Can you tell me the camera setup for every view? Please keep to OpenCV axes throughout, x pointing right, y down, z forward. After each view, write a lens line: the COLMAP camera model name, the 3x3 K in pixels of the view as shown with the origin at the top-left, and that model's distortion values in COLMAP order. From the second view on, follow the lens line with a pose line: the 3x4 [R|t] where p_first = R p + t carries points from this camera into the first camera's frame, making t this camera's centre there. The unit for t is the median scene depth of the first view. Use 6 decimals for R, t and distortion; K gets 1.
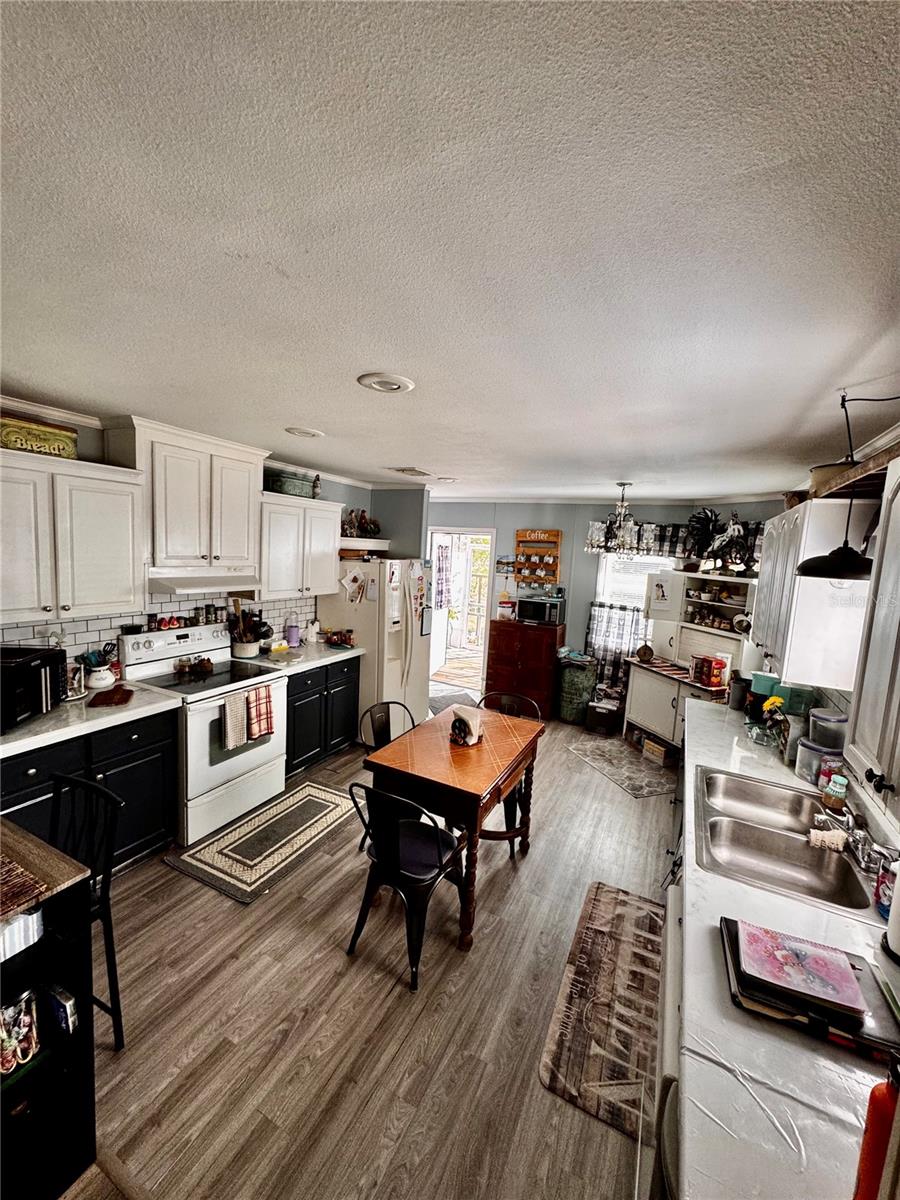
lens RADIAL K [[479.4, 0, 449.7], [0, 479.4, 598.6], [0, 0, 1]] dist [0.003534, 0.000168]
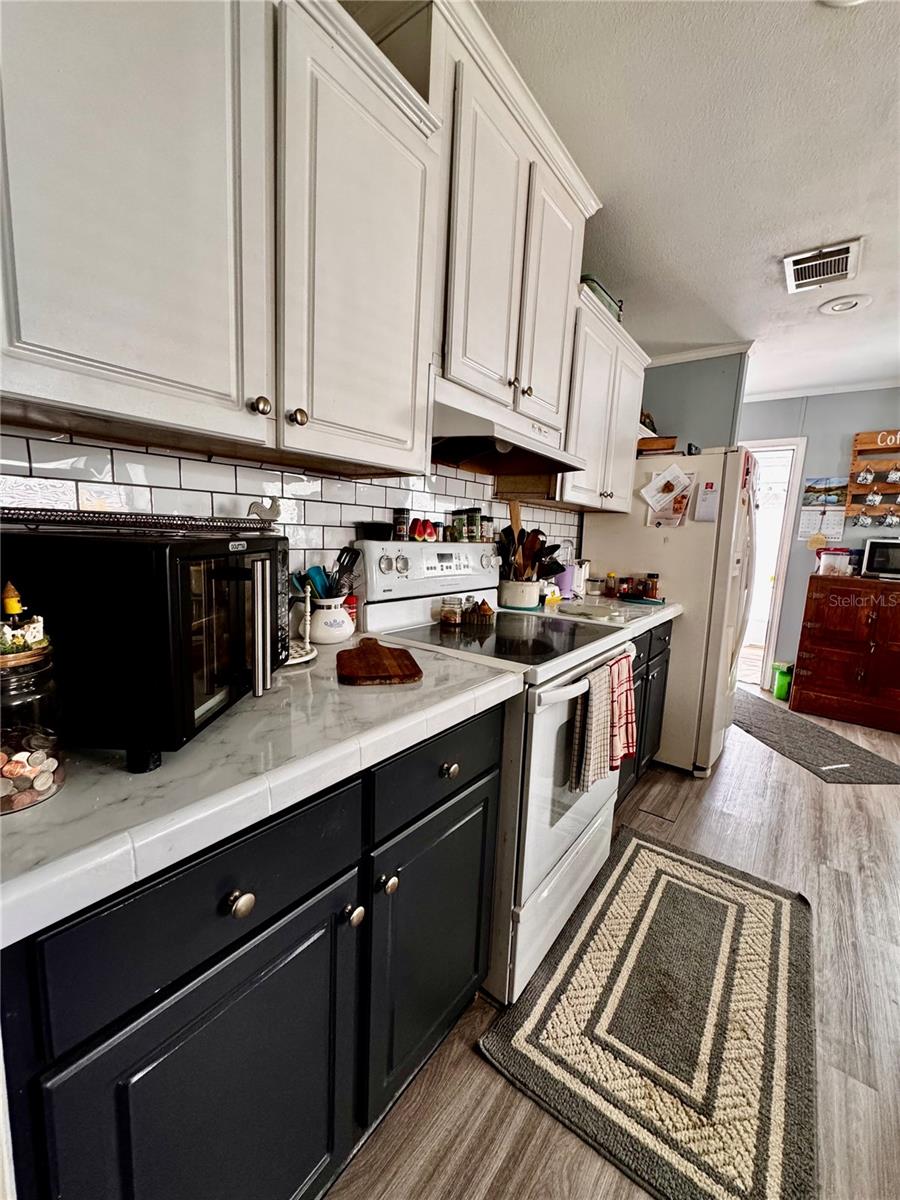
lens RADIAL K [[479.4, 0, 450.0], [0, 479.4, 601.7], [0, 0, 1]] dist [0.003534, 0.000168]
pose [[0.981672, 0.020696, -0.189450, -0.455757], [-0.014295, 0.999282, 0.035088, 0.109892], [0.190040, -0.031737, 0.981263, 0.488859]]
